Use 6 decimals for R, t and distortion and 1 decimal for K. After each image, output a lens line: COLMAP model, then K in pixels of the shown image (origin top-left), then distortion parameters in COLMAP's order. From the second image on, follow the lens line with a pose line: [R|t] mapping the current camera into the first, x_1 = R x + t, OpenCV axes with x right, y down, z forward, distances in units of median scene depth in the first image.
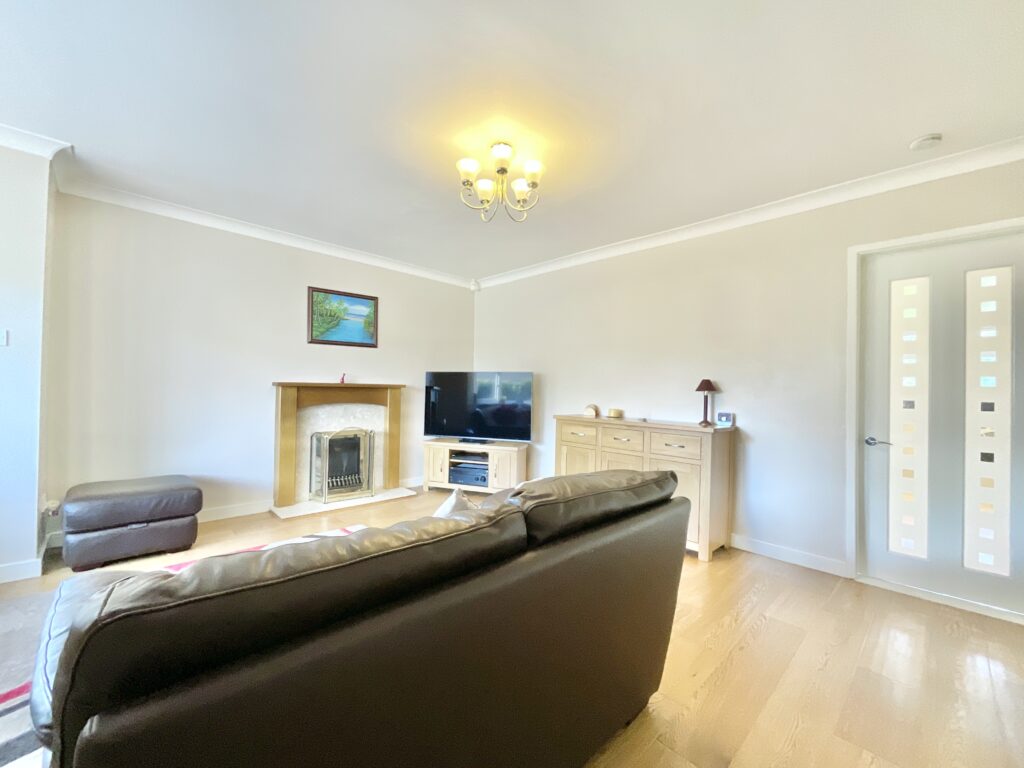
lens RADIAL K [[419.4, 0, 512.0], [0, 419.4, 384.0], [0, 0, 1]] dist [0.001147, 0.000339]
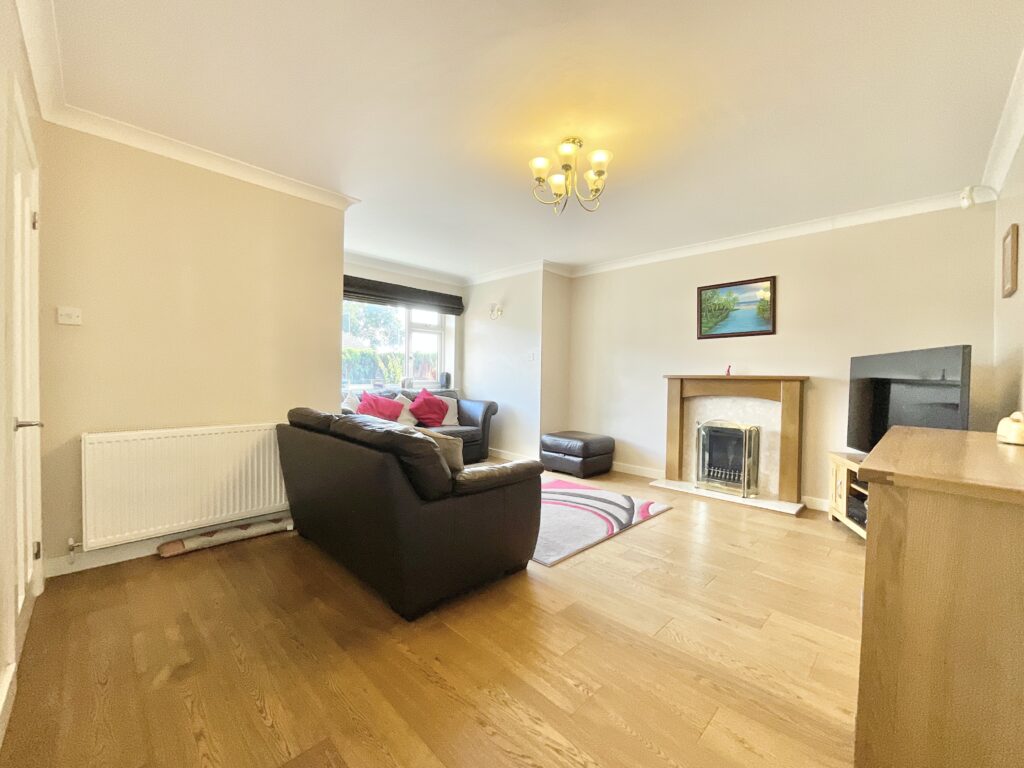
lens RADIAL K [[419.4, 0, 512.0], [0, 419.4, 384.0], [0, 0, 1]] dist [0.001147, 0.000339]
pose [[0.033699, 0.004186, -0.999423, 0.572291], [-0.004866, 0.999980, 0.004025, 0.017094], [0.999420, 0.004727, 0.033719, 0.460727]]
